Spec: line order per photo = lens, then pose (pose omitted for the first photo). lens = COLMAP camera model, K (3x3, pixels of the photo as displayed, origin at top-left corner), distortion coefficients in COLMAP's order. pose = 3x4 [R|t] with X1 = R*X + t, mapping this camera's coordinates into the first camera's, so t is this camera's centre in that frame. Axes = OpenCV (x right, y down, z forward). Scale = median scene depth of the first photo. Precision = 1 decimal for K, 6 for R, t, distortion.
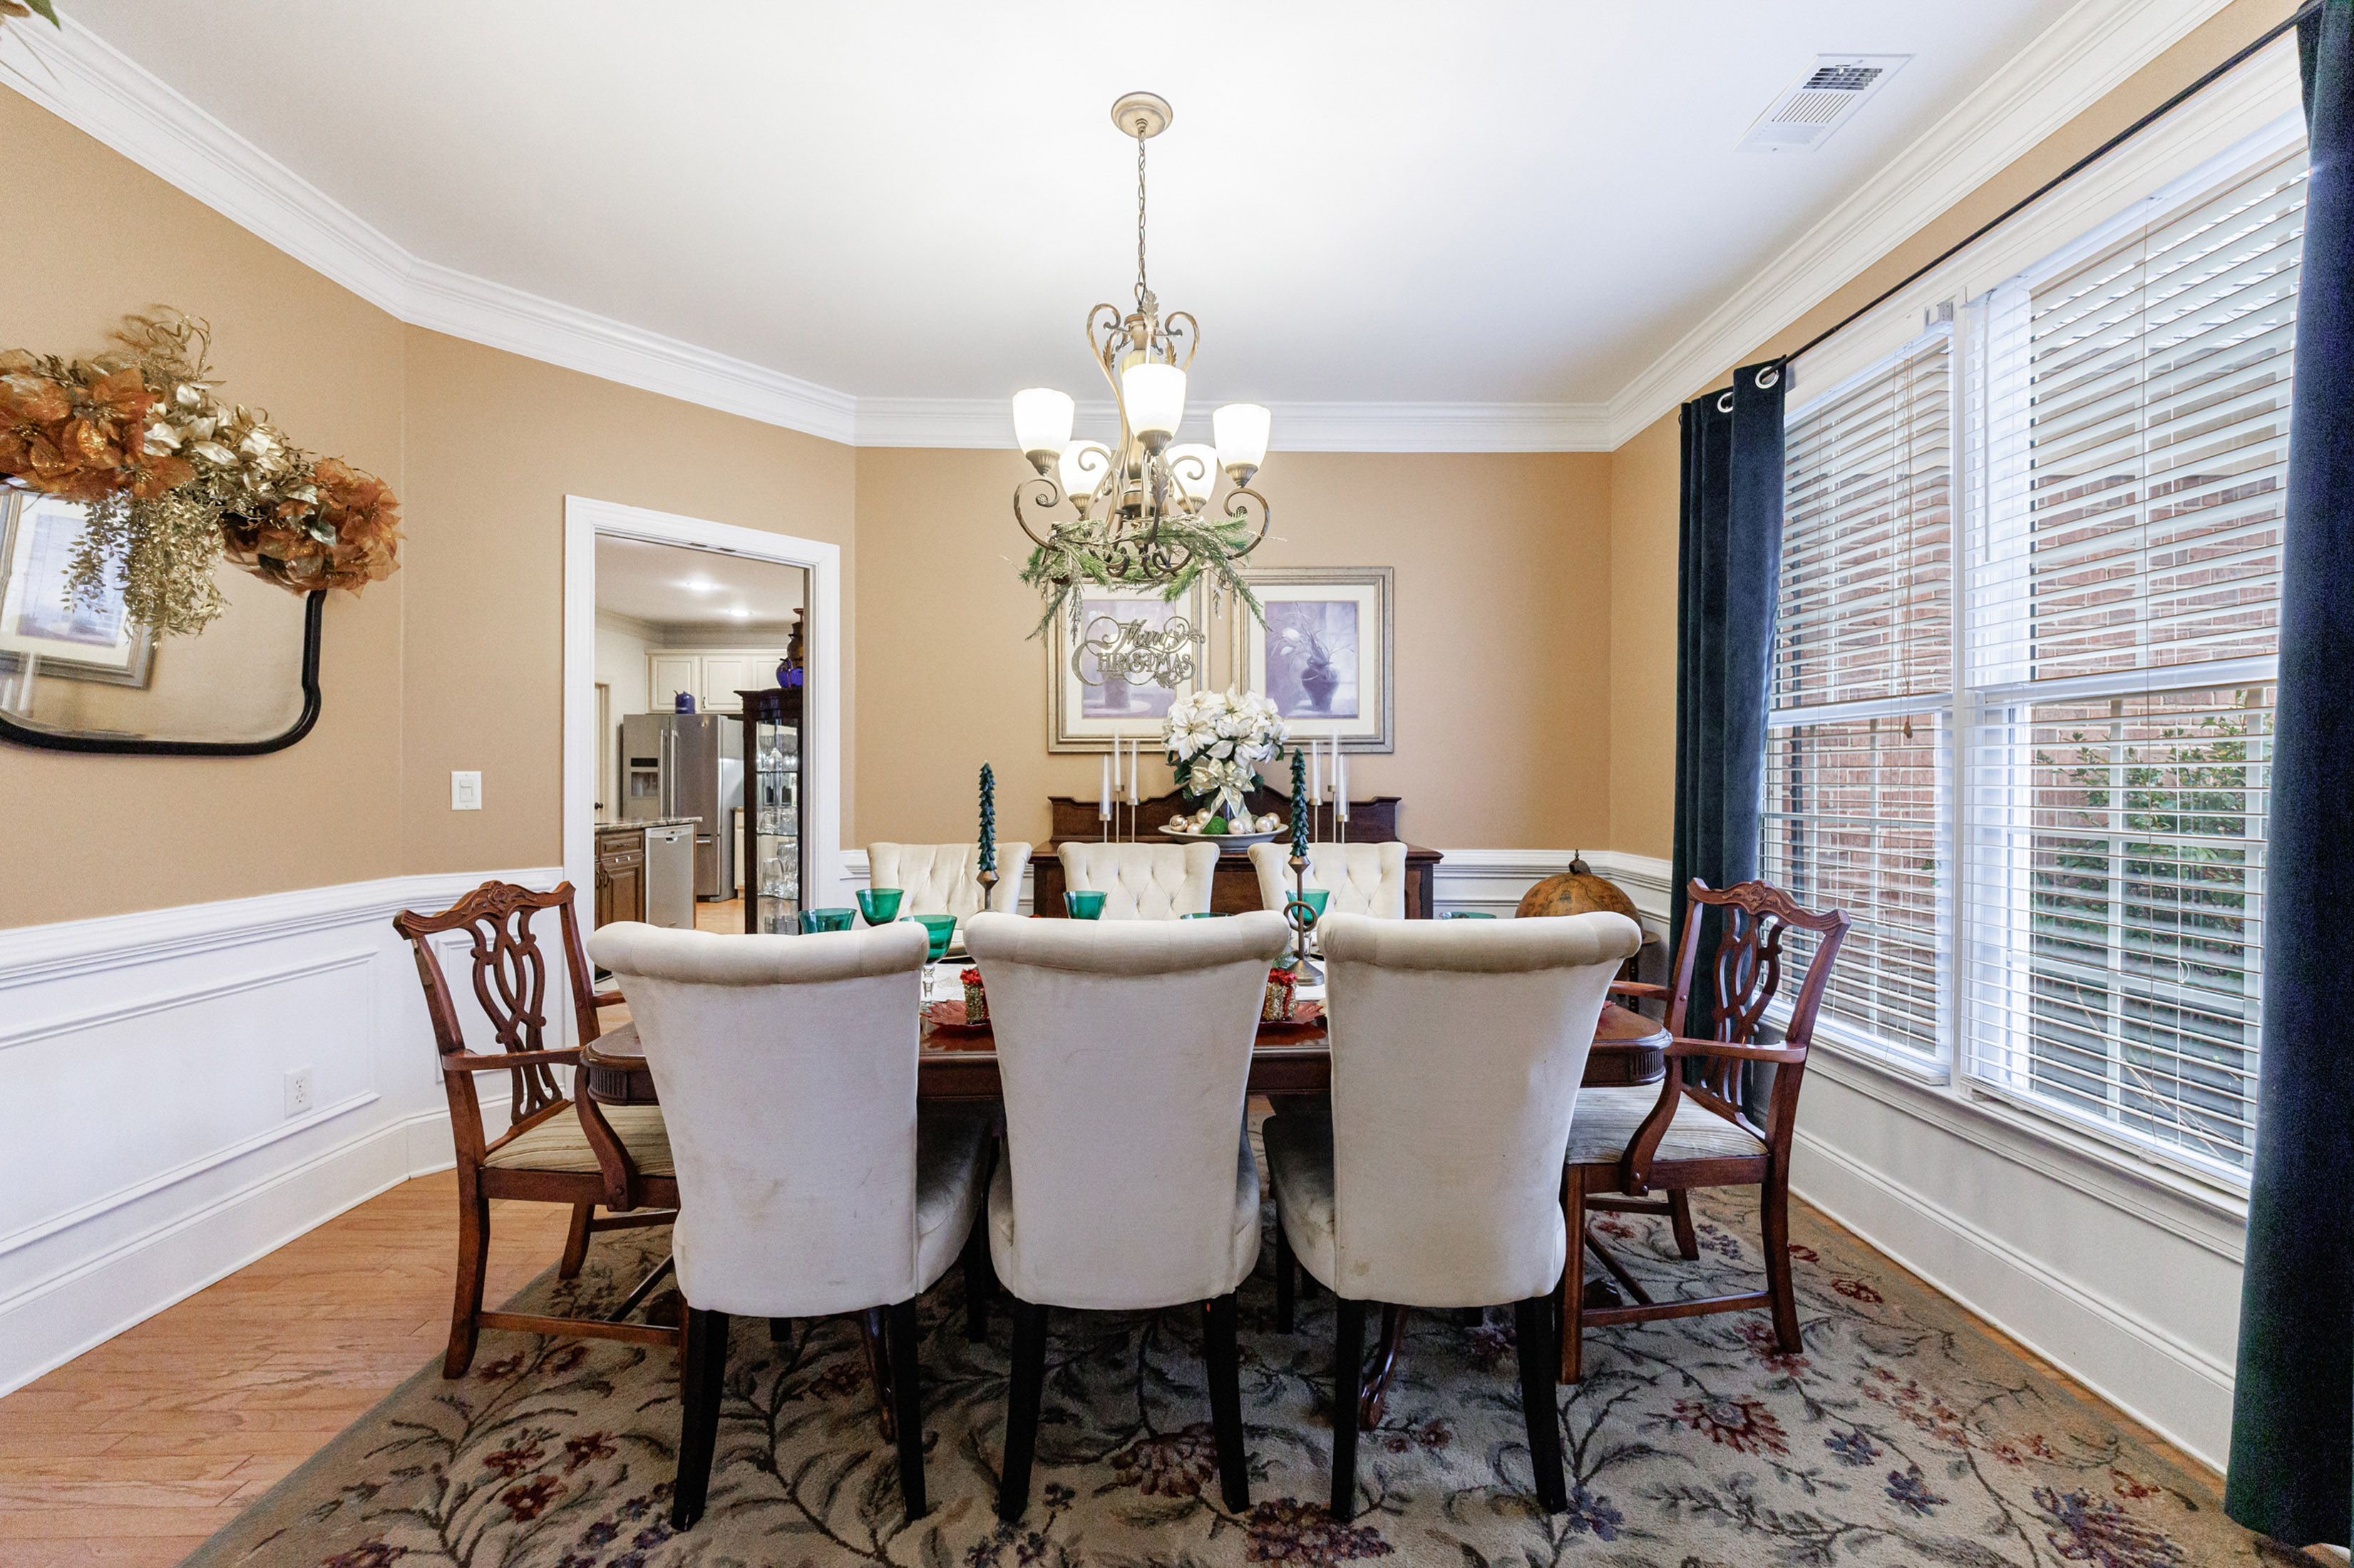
lens RADIAL K [[898.8, 0, 1162.9], [0, 898.8, 772.8], [0, 0, 1]] dist [-0.004047, -0.000306]
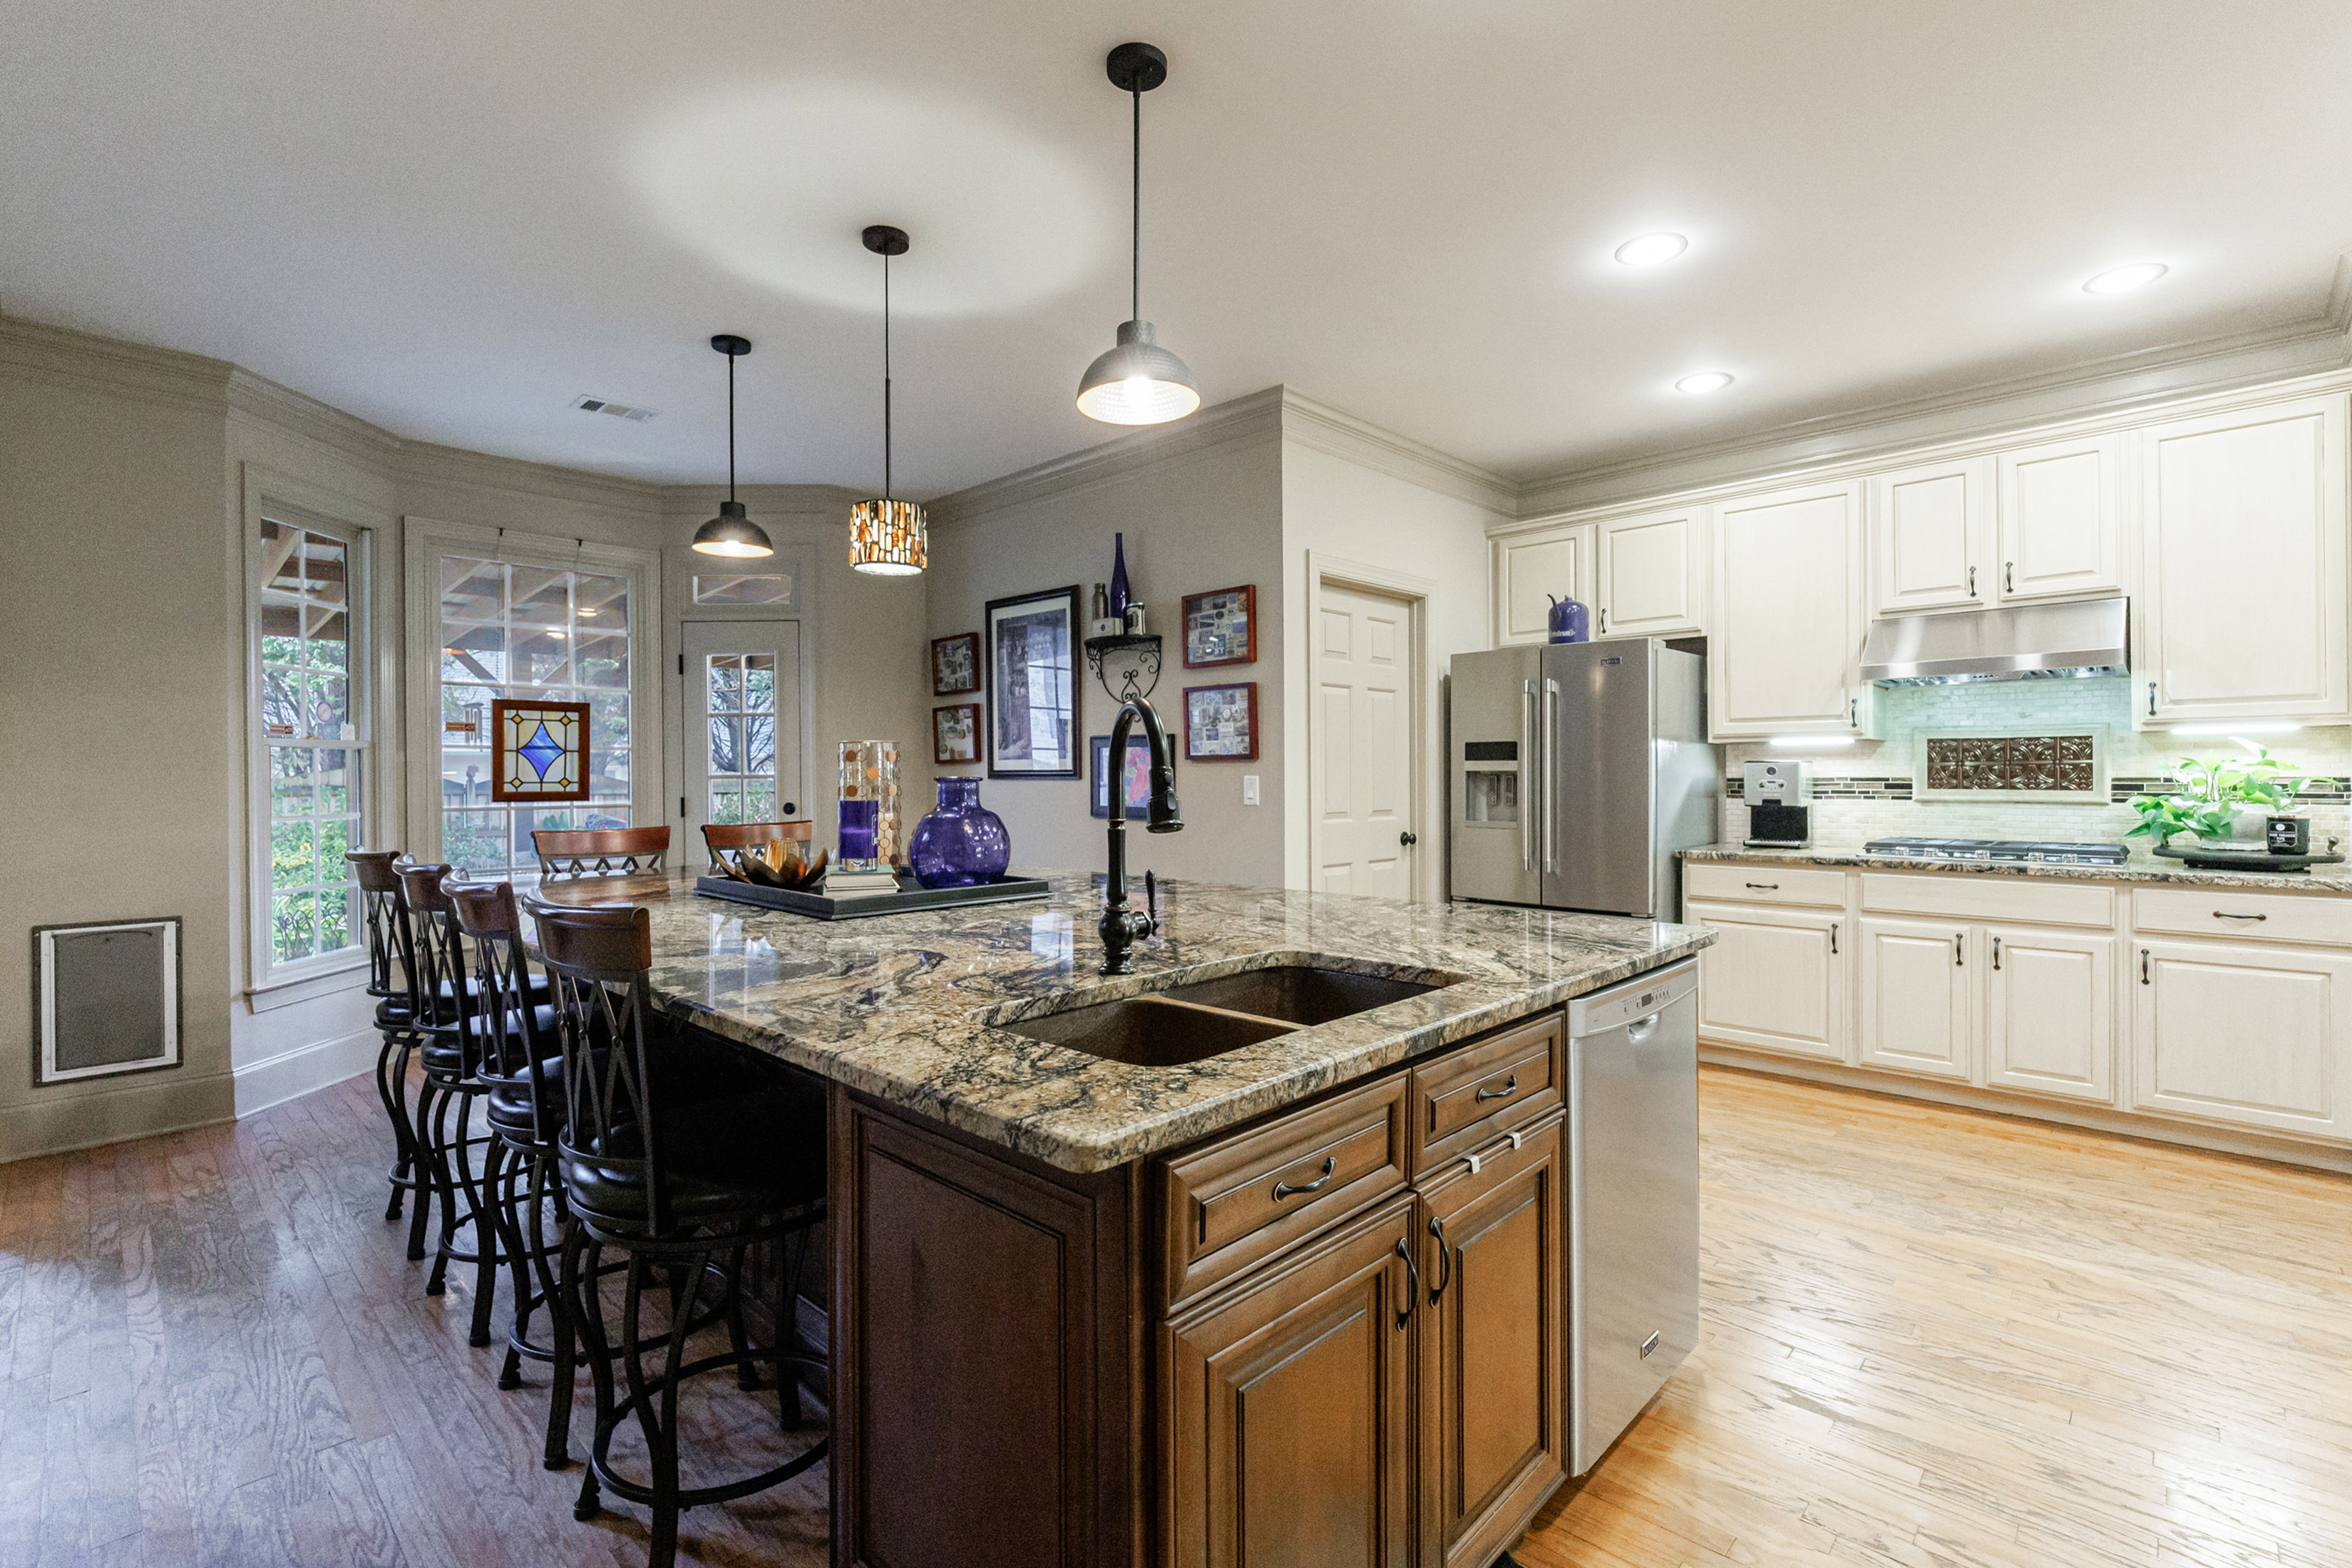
lens RADIAL K [[1047.9, 0, 1169.0], [0, 1047.9, 779.3], [0, 0, 1]] dist [0.001069, -0.004101]
pose [[0.705967, 0.001419, -0.708244, -0.714835], [0.007442, 0.999928, 0.009421, -0.006912], [0.708206, -0.011922, 0.705905, 1.141001]]
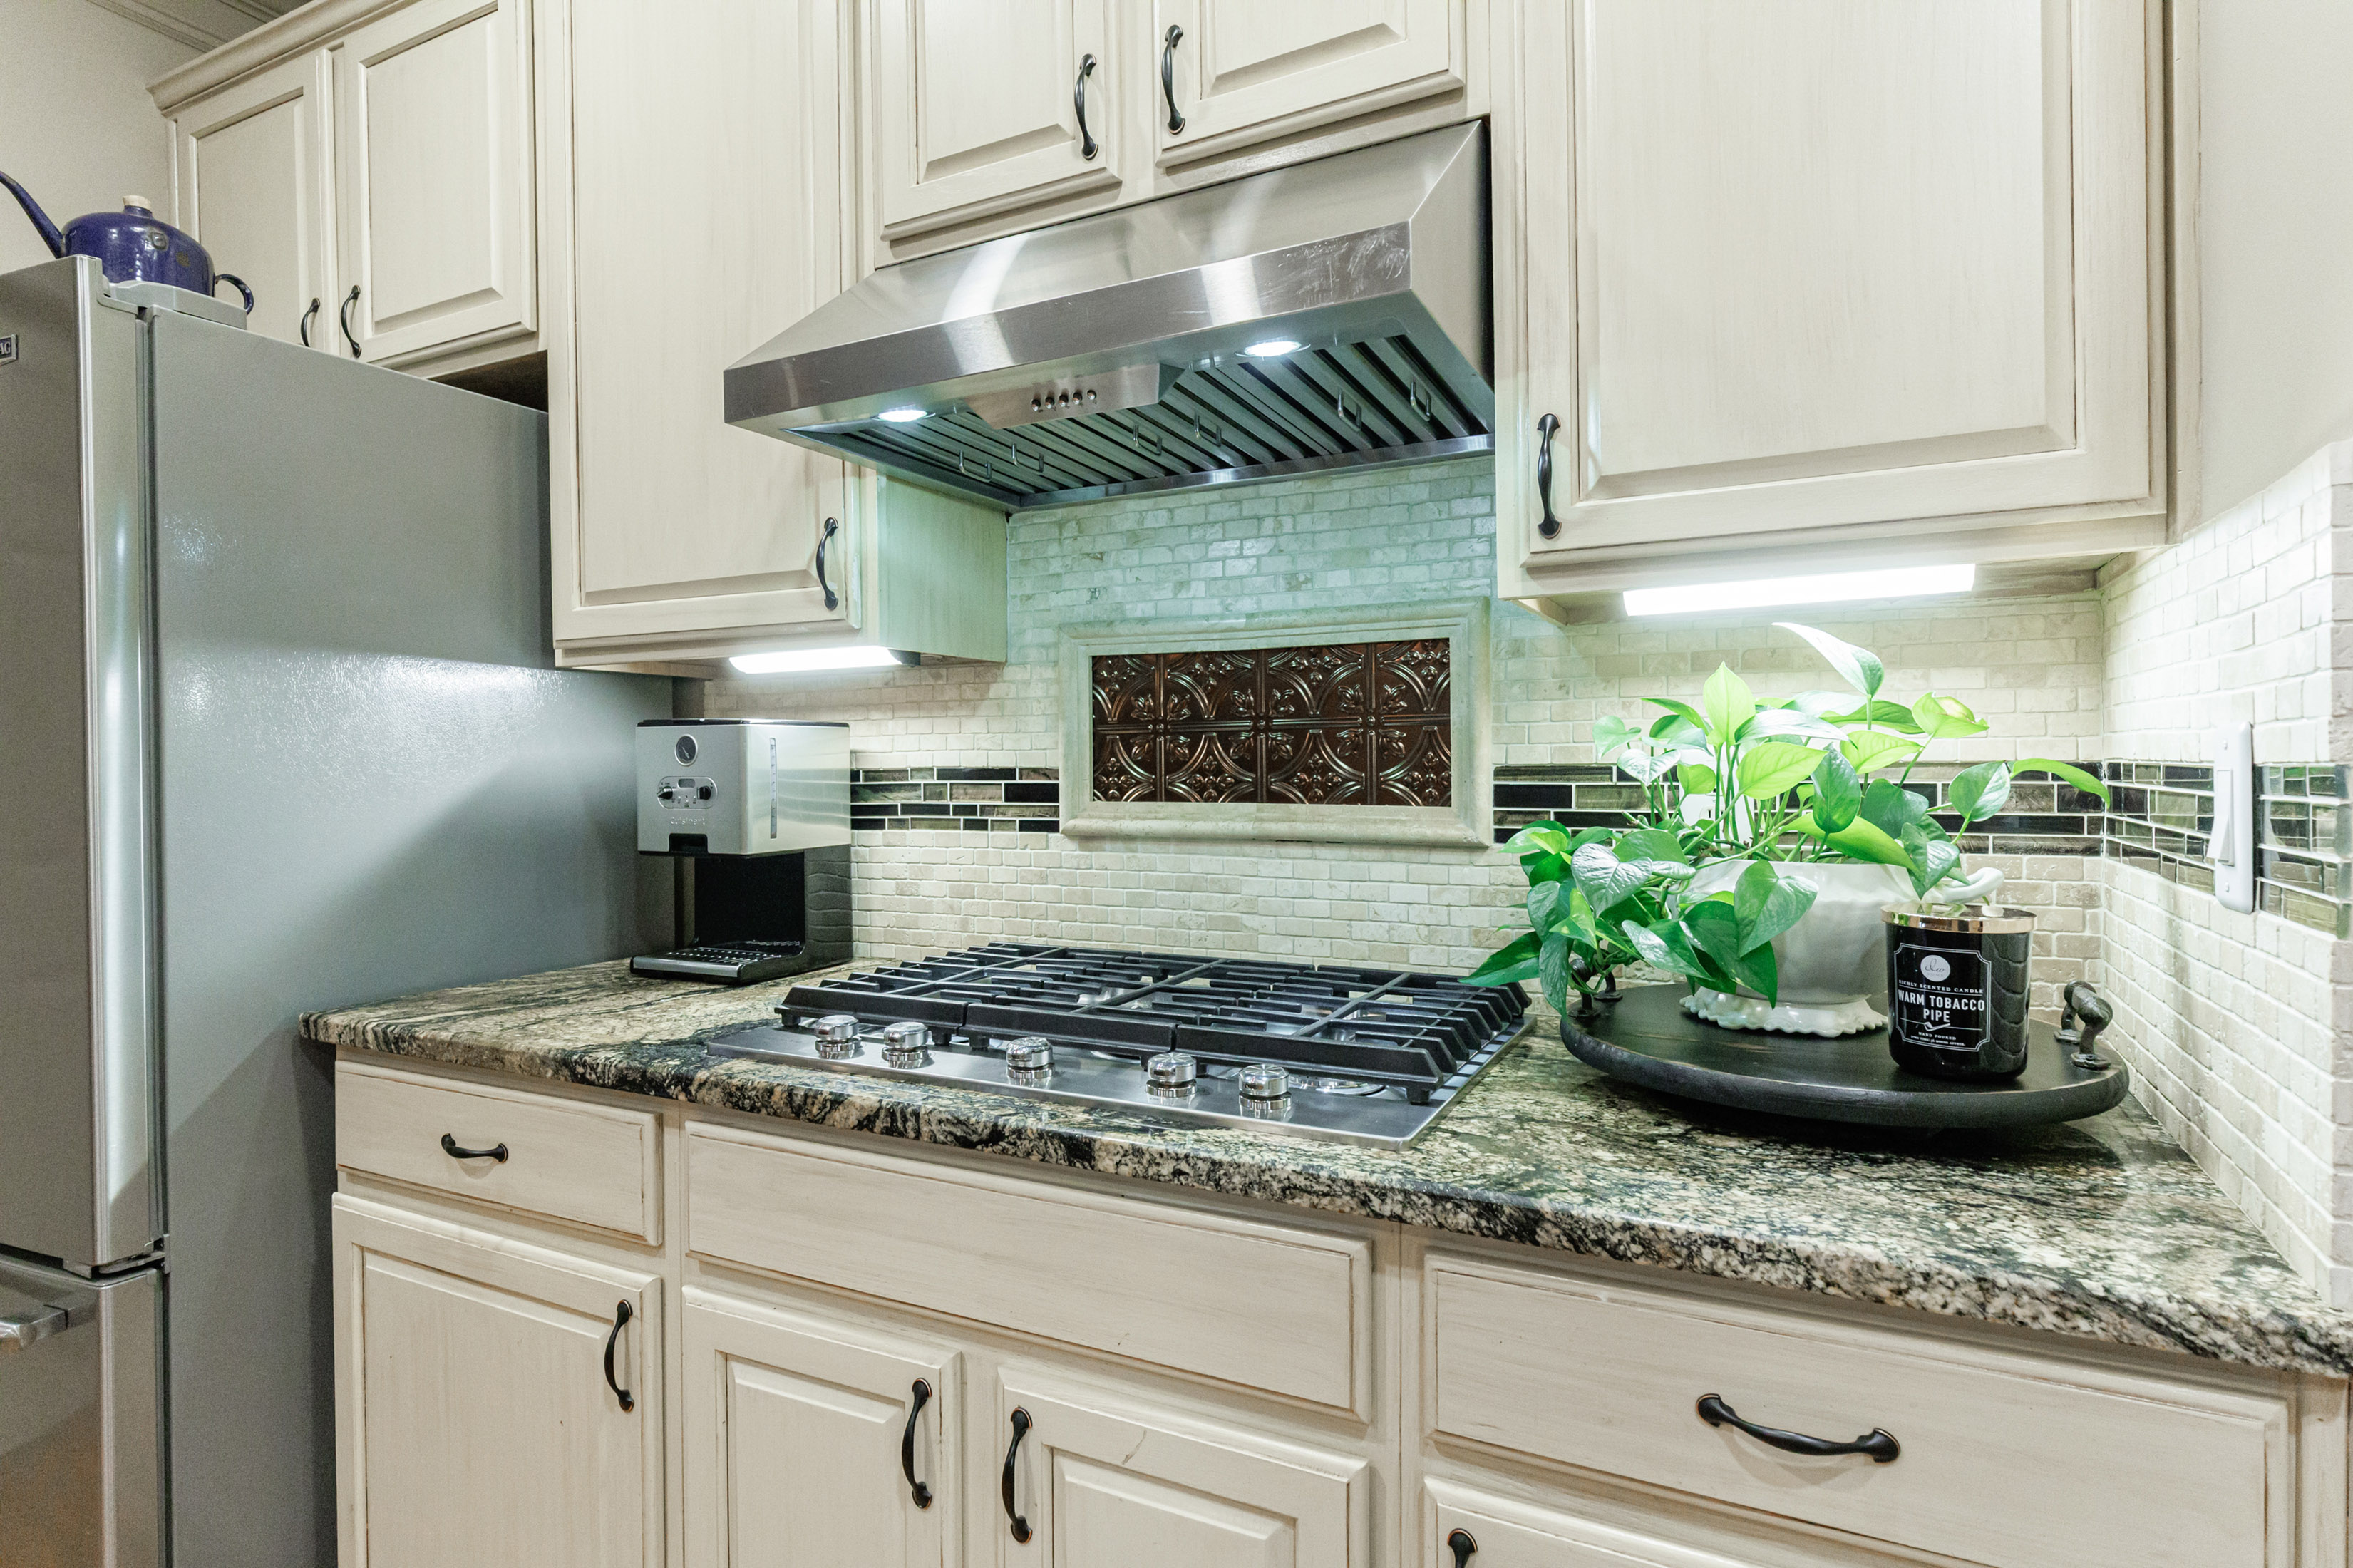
lens RADIAL K [[1236.2, 0, 1165.2], [0, 1236.2, 773.9], [0, 0, 1]] dist [-0.006059, -0.001726]
pose [[0.885969, -0.001178, -0.463742, -0.698215], [0.007416, 0.999905, 0.011629, 0.005870], [0.463684, -0.013742, 0.885894, 2.187995]]
